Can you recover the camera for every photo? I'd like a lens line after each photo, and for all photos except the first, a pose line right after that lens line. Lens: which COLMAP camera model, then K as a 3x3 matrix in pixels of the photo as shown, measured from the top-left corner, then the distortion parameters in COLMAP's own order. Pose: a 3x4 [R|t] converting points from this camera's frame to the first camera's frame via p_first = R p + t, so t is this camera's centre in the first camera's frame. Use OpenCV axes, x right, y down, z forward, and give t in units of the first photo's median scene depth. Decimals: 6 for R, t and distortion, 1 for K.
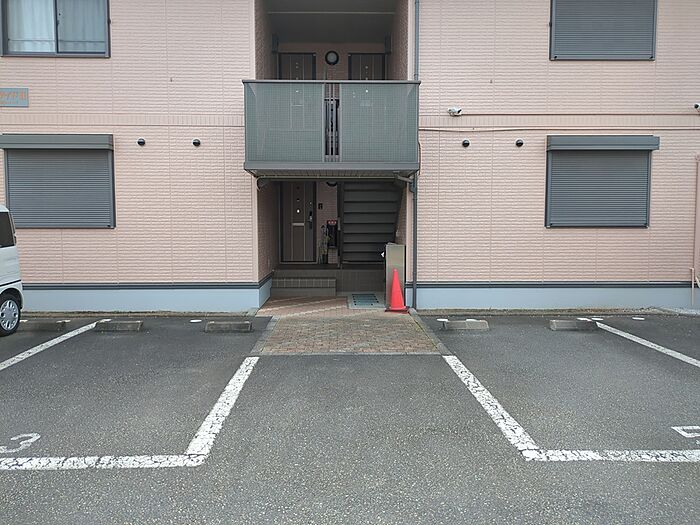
lens RADIAL K [[526.0, 0, 350.1], [0, 526.0, 259.1], [0, 0, 1]] dist [0.030382, -0.009709]
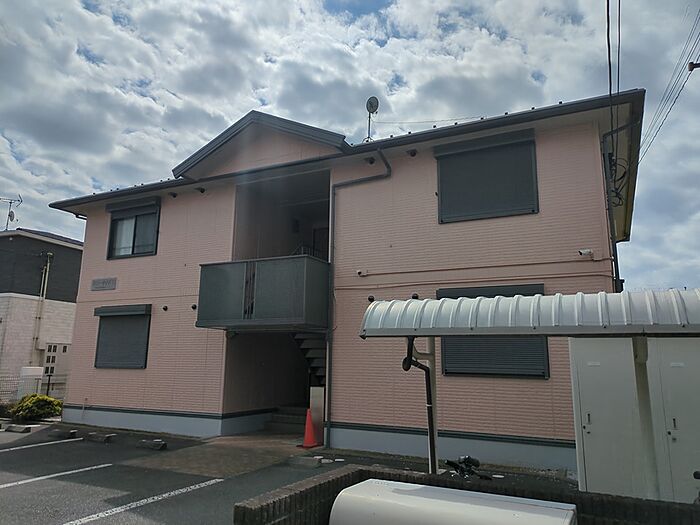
lens RADIAL K [[526.0, 0, 347.9], [0, 526.0, 262.3], [0, 0, 1]] dist [0.030382, -0.009709]
pose [[0.884027, -0.074871, -0.461400, 0.718999], [-0.051075, 0.965707, -0.254562, -0.000522], [0.464636, 0.248606, 0.849887, -0.023699]]
